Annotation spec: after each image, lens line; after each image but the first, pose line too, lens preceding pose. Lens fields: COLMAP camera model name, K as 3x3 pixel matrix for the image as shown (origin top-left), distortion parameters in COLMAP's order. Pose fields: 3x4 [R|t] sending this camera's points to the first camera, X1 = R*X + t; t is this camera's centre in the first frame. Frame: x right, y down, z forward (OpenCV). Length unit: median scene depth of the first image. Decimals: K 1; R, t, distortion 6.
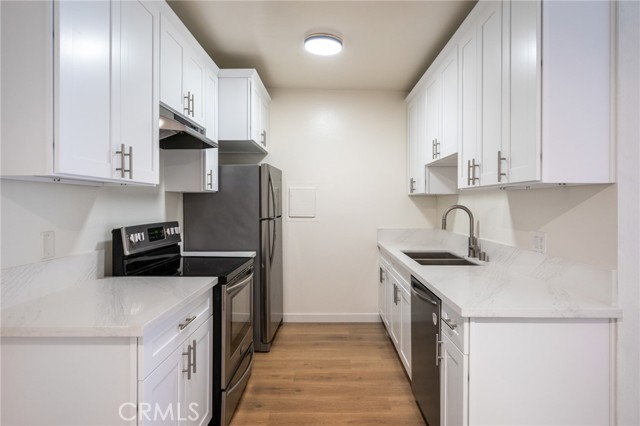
lens RADIAL K [[356.0, 0, 320.7], [0, 356.0, 203.5], [0, 0, 1]] dist [0.000448, 0.000178]
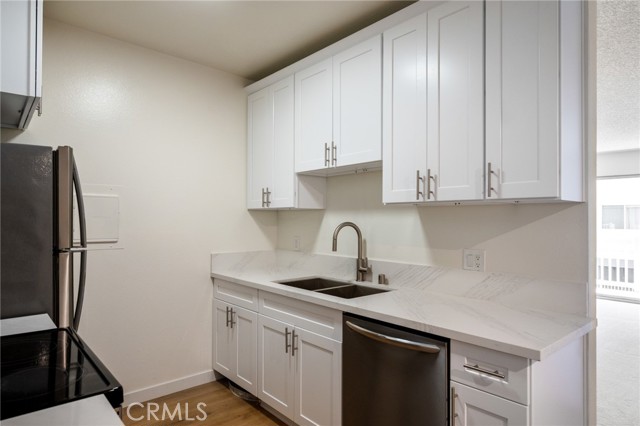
lens RADIAL K [[393.2, 0, 320.0], [0, 393.2, 213.0], [0, 0, 1]] dist [-0.004476, -0.001005]
pose [[0.749880, 0.008864, 0.661515, -0.287373], [0.001021, 0.999894, -0.014555, -0.003520], [-0.661573, 0.011590, 0.749791, 0.329753]]
